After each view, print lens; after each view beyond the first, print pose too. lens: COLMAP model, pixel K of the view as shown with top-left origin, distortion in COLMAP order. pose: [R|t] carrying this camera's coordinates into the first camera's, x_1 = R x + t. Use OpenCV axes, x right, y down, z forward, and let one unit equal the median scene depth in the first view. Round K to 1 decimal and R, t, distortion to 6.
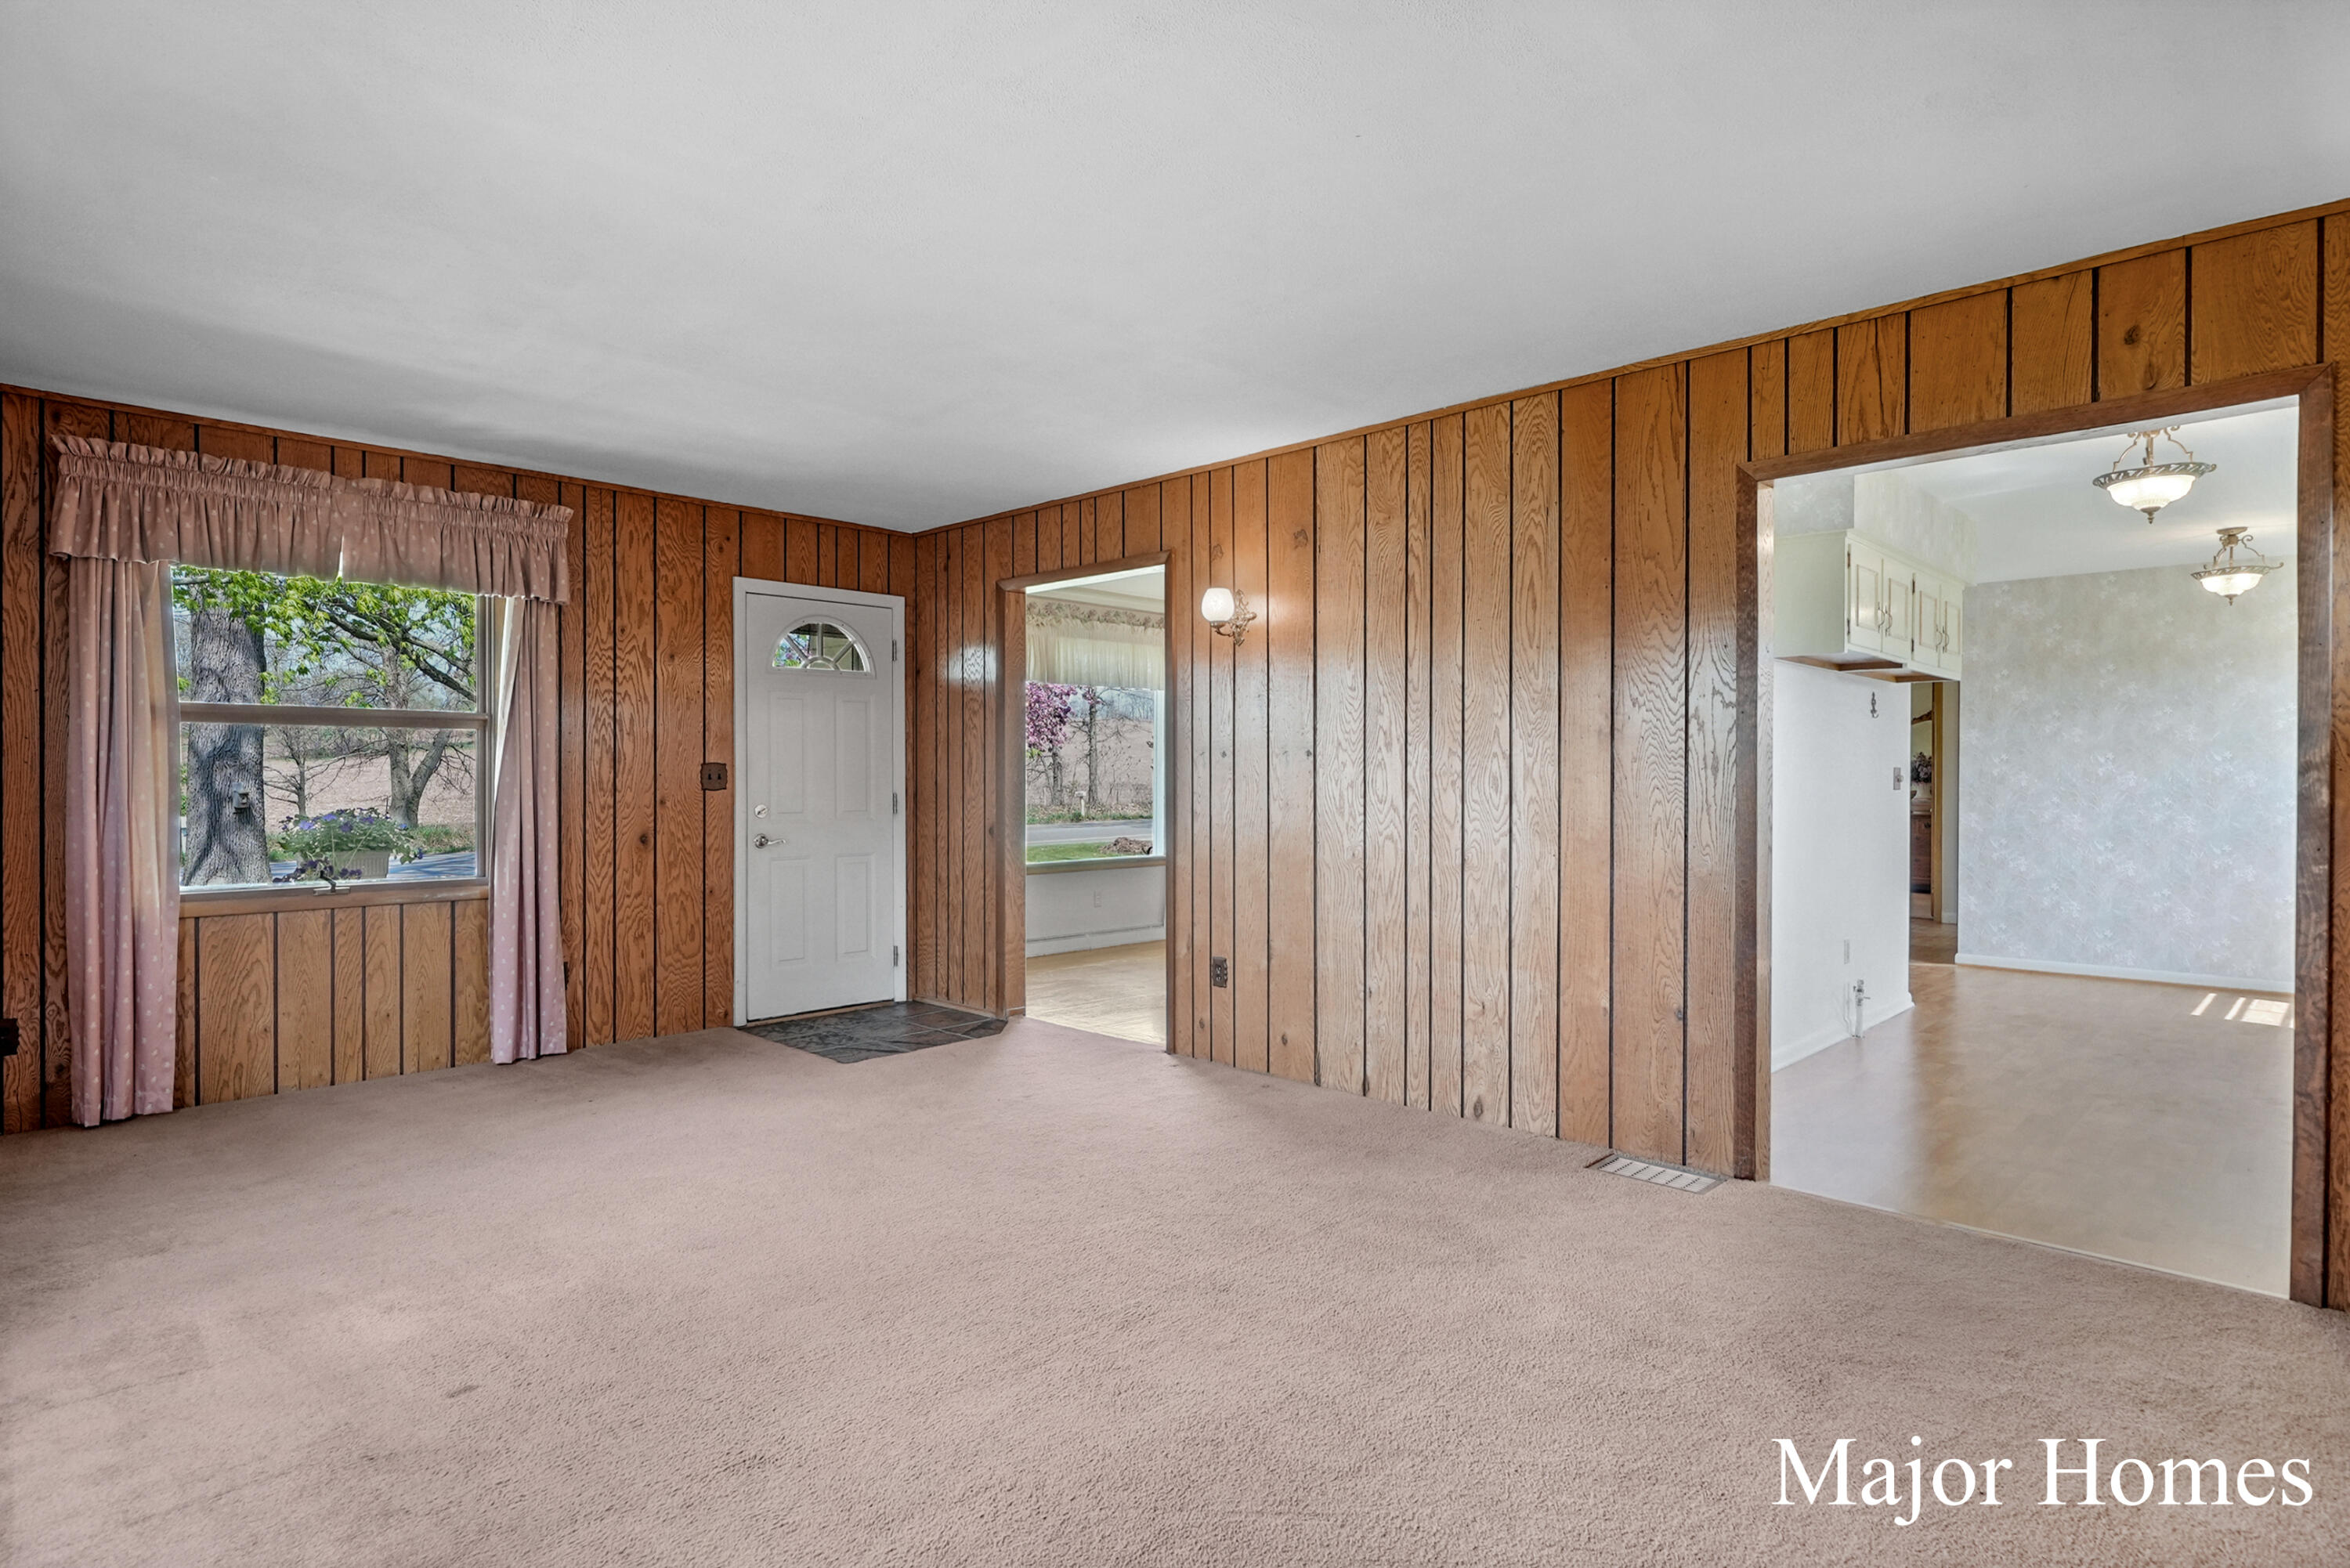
lens RADIAL K [[1238.3, 0, 1175.0], [0, 1238.3, 784.0], [0, 0, 1]] dist [-0.000995, -0.000070]
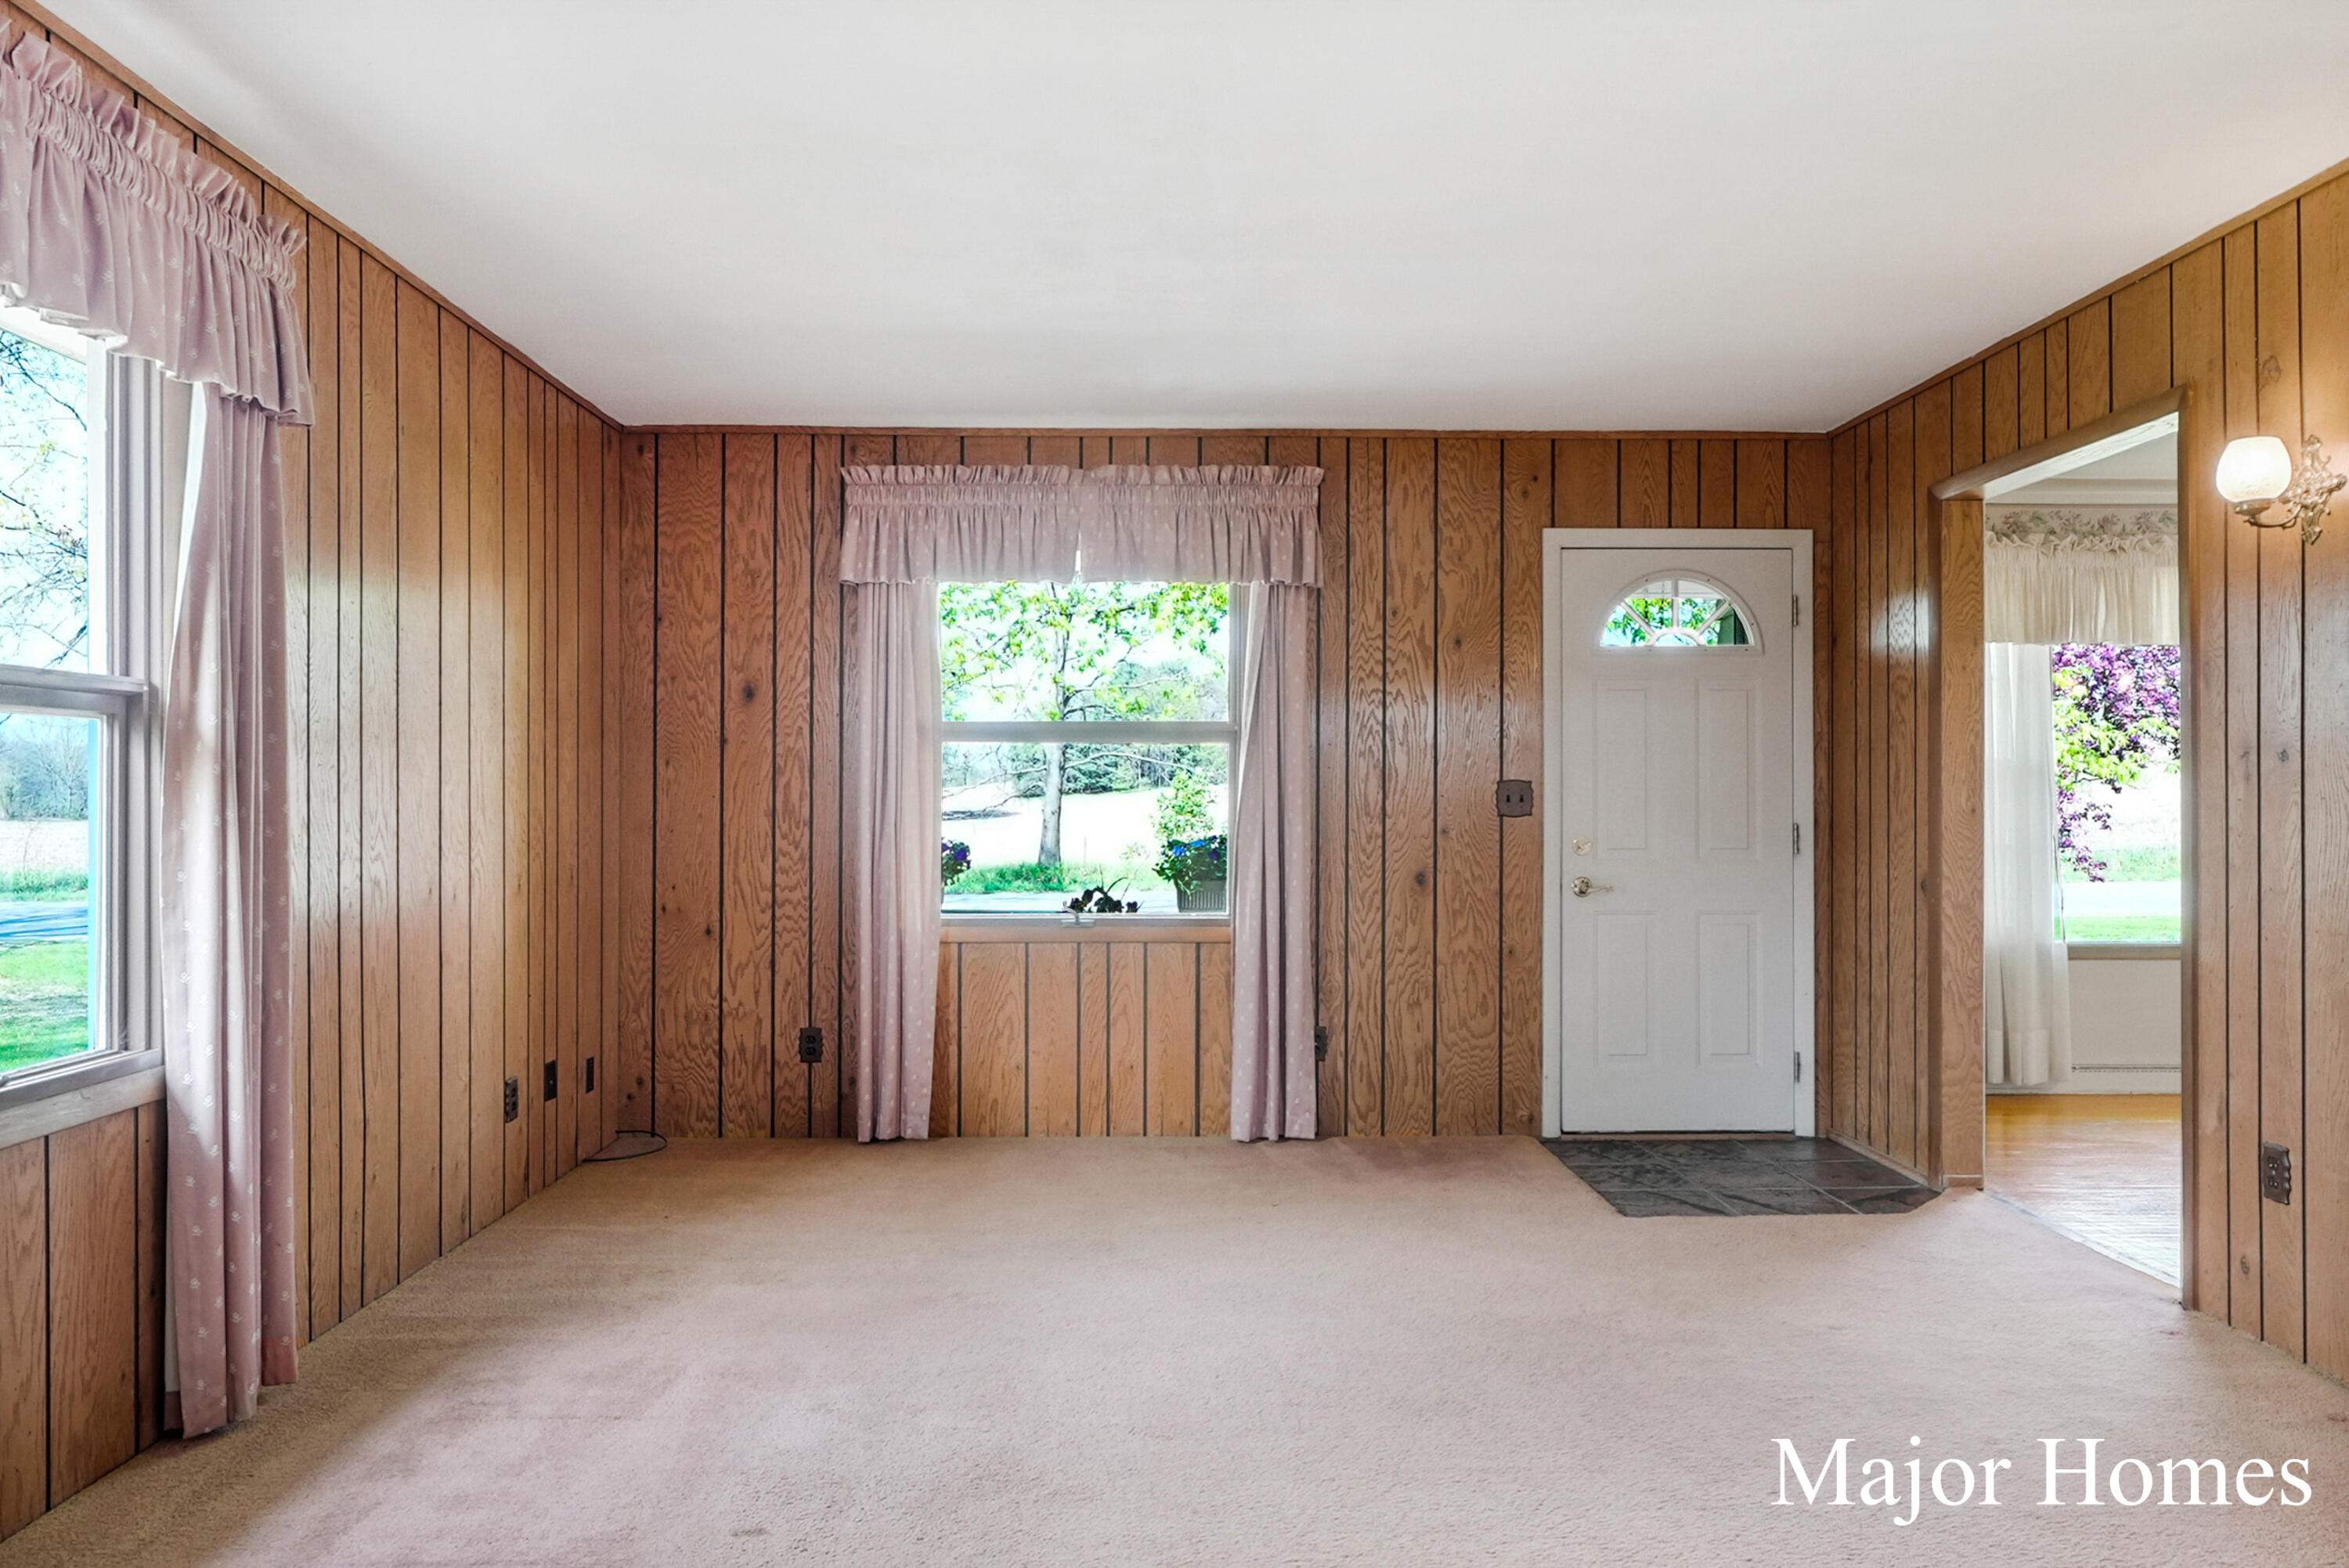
lens RADIAL K [[1582.4, 0, 1174.5], [0, 1582.4, 784.0], [0, 0, 1]] dist [-0.004637, 0.001877]
pose [[0.713679, -0.005942, -0.700447, 0.171988], [-0.005452, 0.999887, -0.014036, -0.000102], [0.700451, 0.013836, 0.713566, 0.197869]]
